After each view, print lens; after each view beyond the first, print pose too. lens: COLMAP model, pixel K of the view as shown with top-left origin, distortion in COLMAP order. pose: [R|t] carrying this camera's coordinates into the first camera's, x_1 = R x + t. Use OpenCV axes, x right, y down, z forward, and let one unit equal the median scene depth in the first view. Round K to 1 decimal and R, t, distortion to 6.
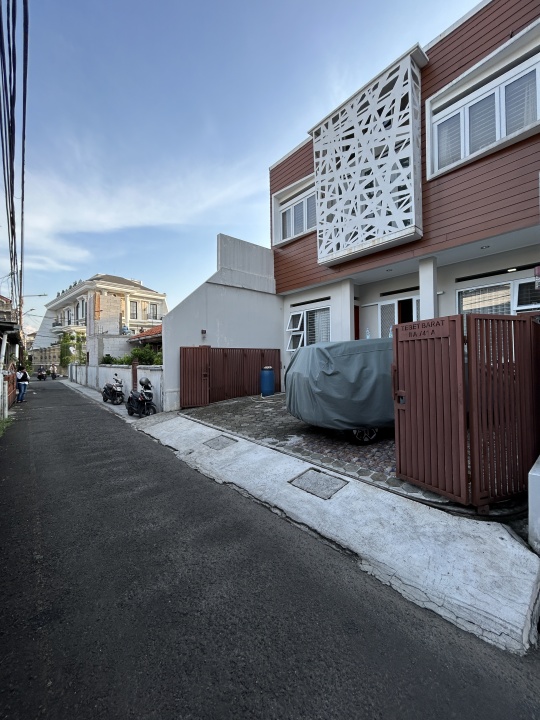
lens RADIAL K [[293.3, 0, 271.9], [0, 293.3, 357.5], [0, 0, 1]] dist [-0.000276, 0.001553]
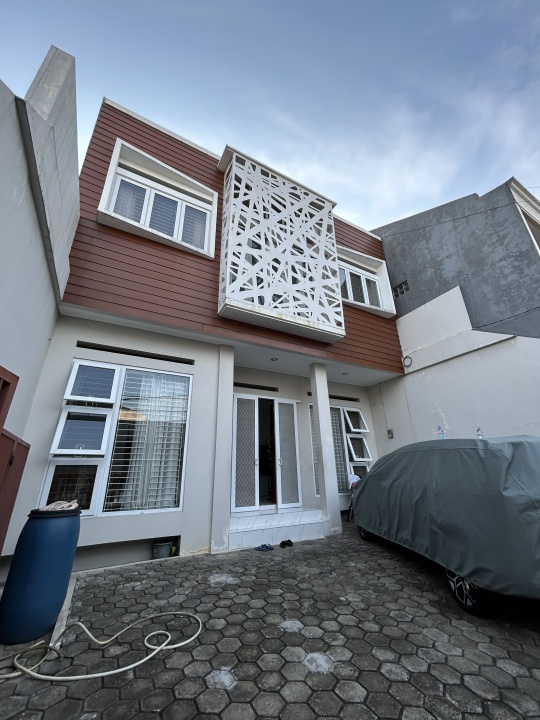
lens RADIAL K [[293.3, 0, 273.2], [0, 293.3, 358.3], [0, 0, 1]] dist [-0.000276, 0.001553]
pose [[0.196942, 0.376520, 0.905233, -0.378743], [0.016219, 0.921938, -0.386997, 0.019623], [-0.980281, 0.090898, 0.175461, 0.945501]]
